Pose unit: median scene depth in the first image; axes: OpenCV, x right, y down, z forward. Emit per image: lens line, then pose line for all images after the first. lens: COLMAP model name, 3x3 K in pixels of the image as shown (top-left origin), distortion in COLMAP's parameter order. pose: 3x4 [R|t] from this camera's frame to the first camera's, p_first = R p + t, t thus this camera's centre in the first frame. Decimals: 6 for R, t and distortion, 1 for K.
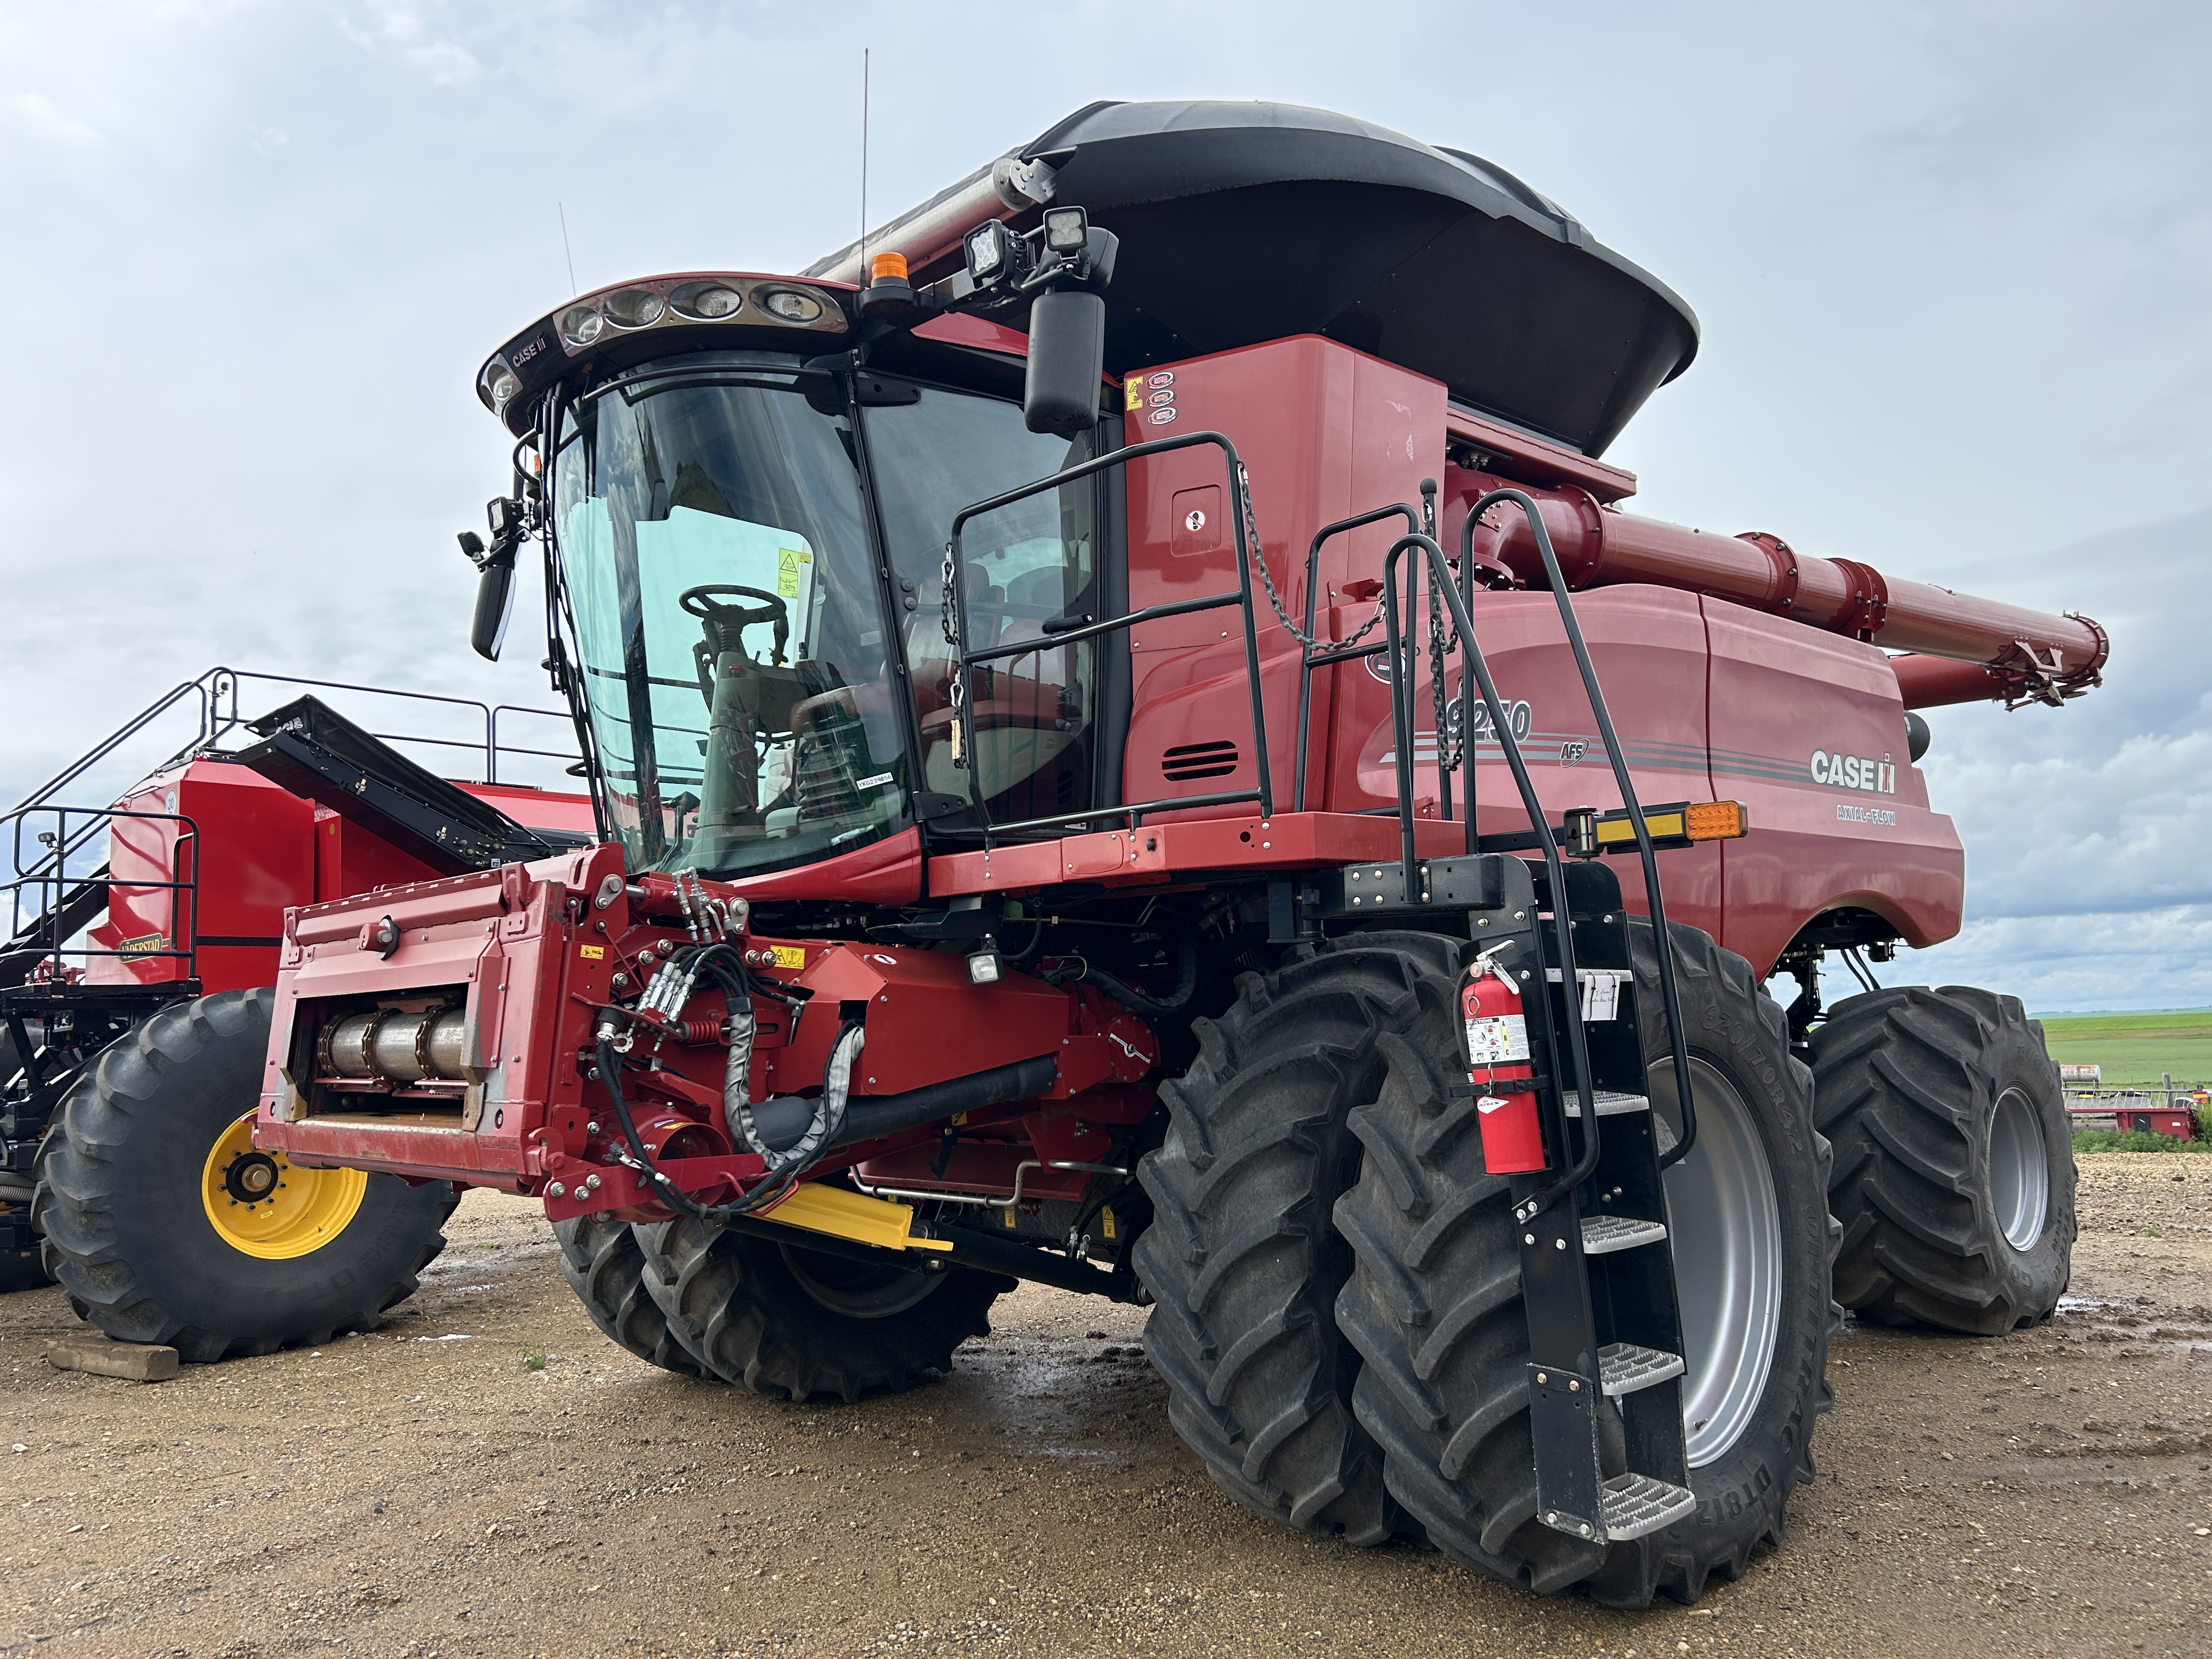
lens RADIAL K [[1657.1, 0, 1097.1], [0, 1657.1, 834.5], [0, 0, 1]] dist [0.064607, -0.066033]
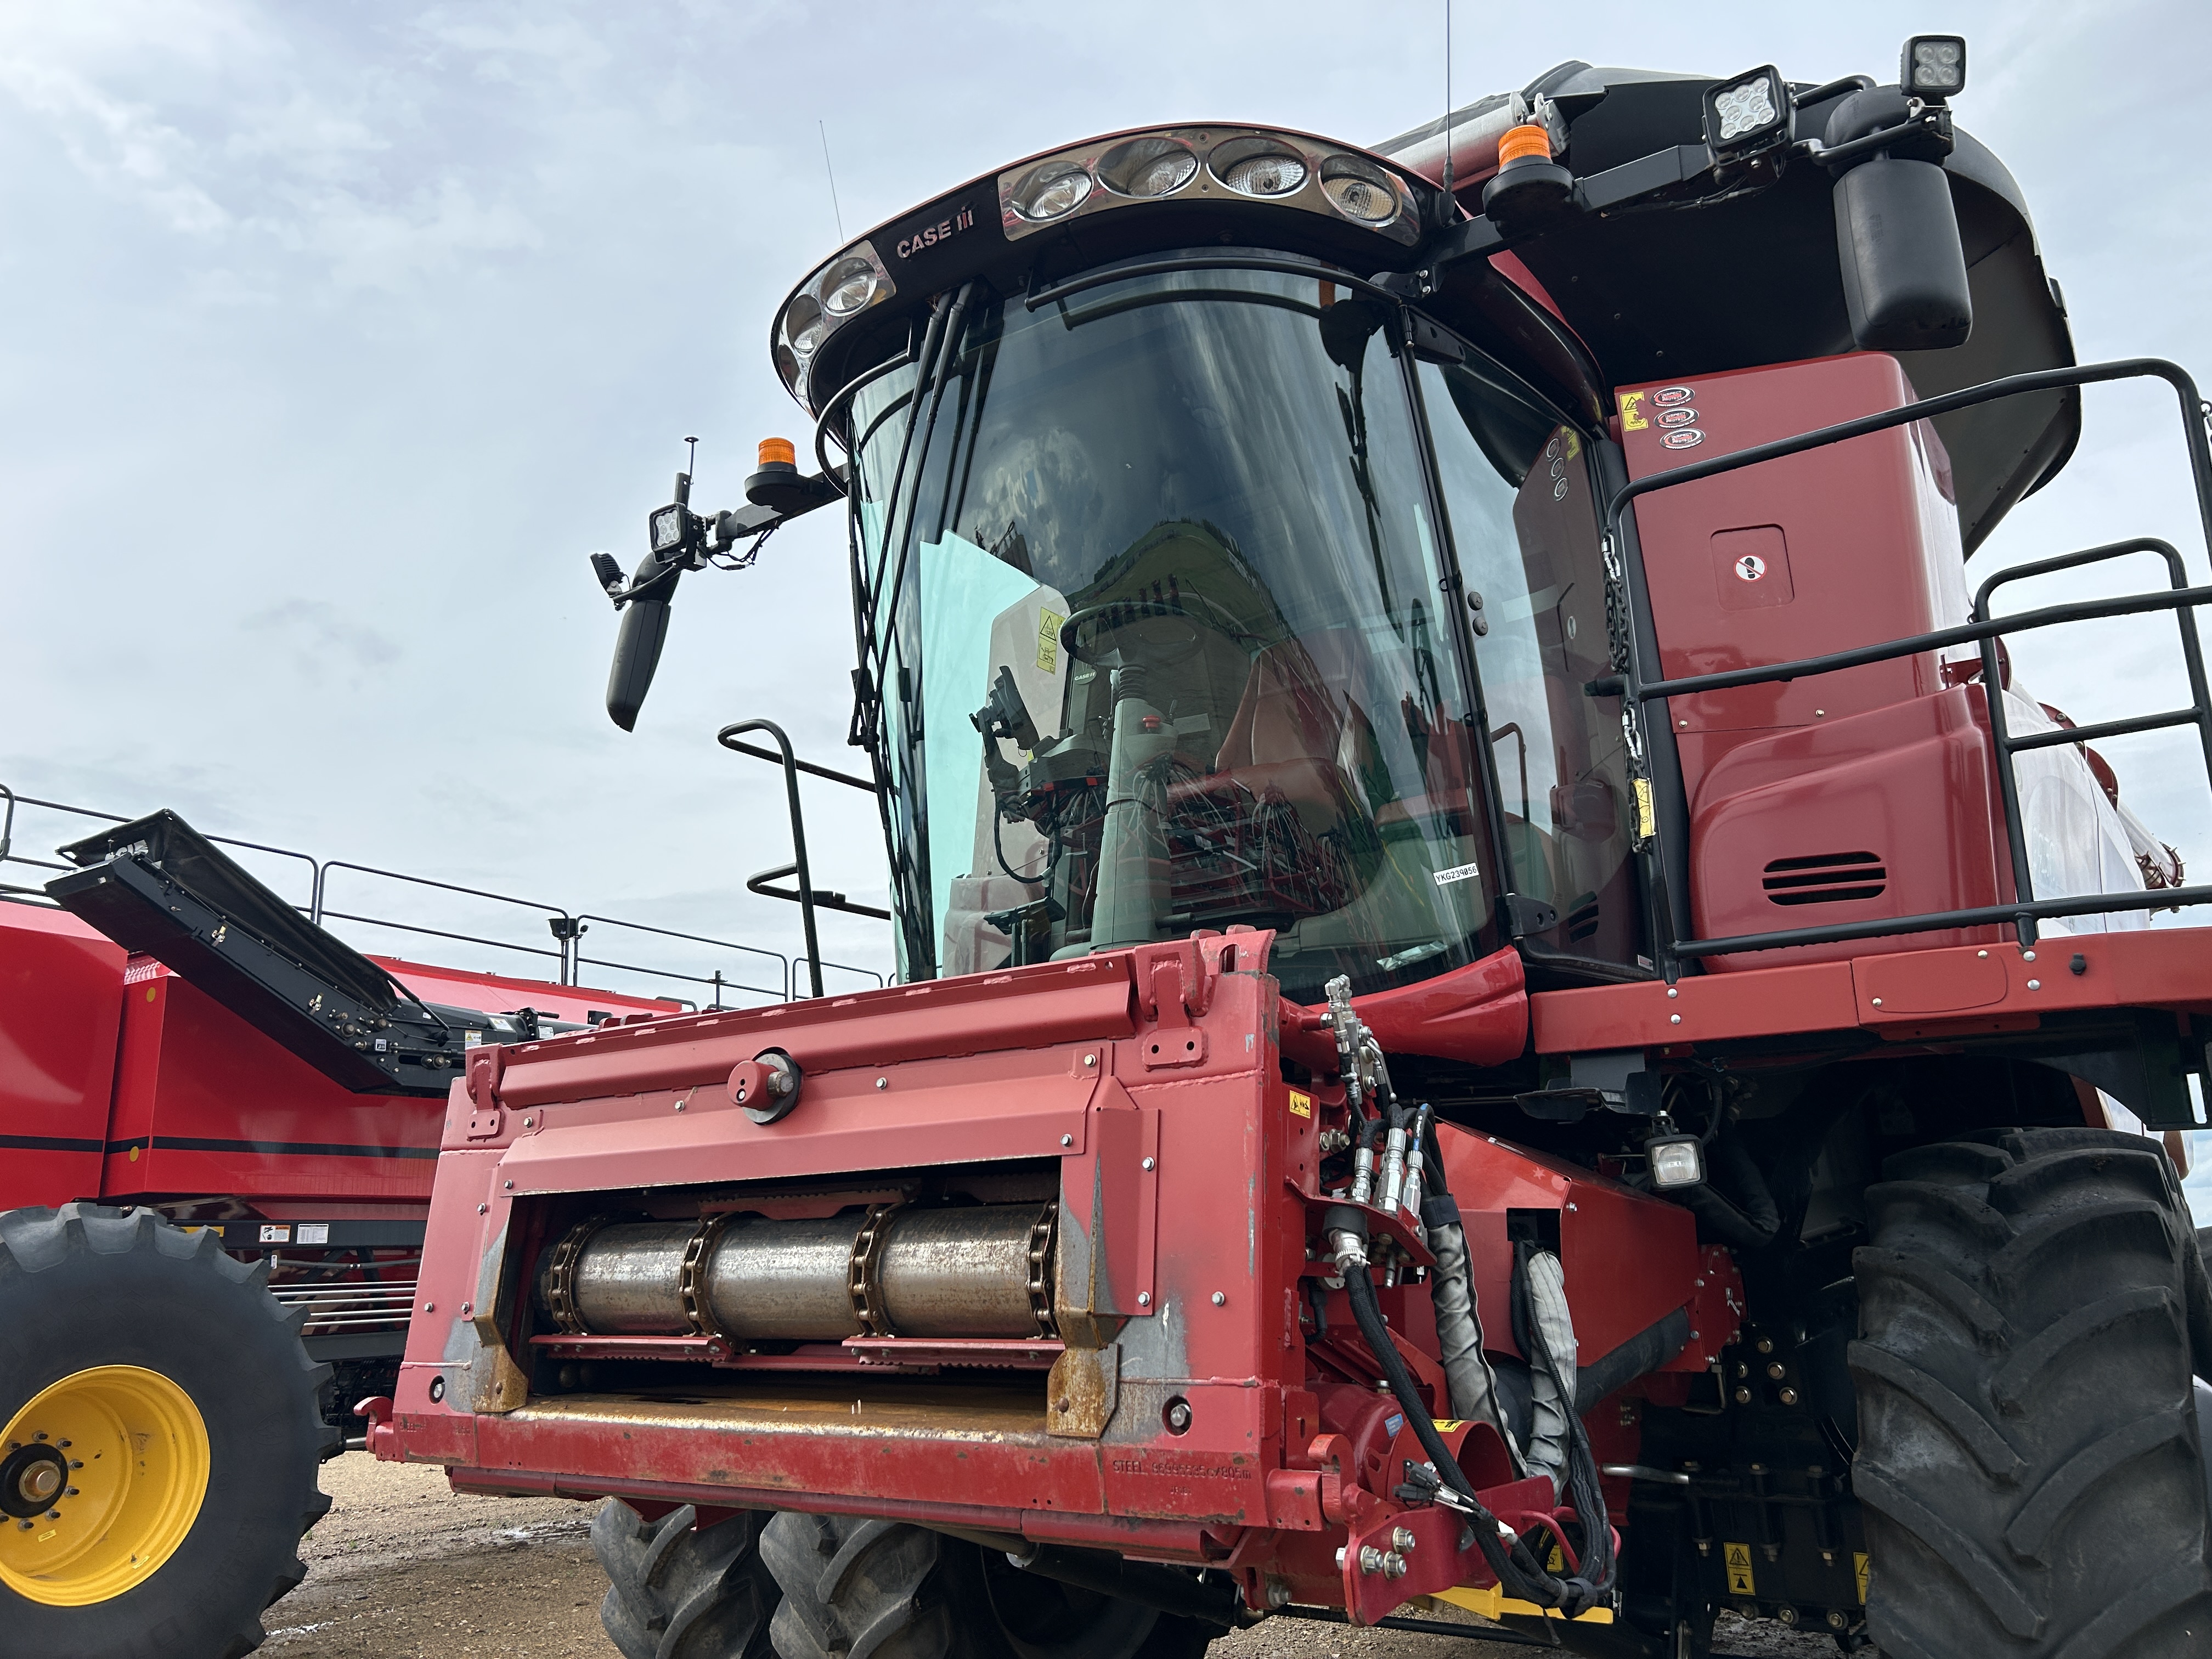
lens RADIAL K [[1657.1, 0, 1108.5], [0, 1657.1, 826.6], [0, 0, 1]] dist [0.064607, -0.066033]
pose [[0.981020, 0.055297, 0.185857, -0.381137], [-0.027515, 0.988475, -0.148861, 0.049883], [-0.191946, 0.140922, 0.971235, 0.357317]]
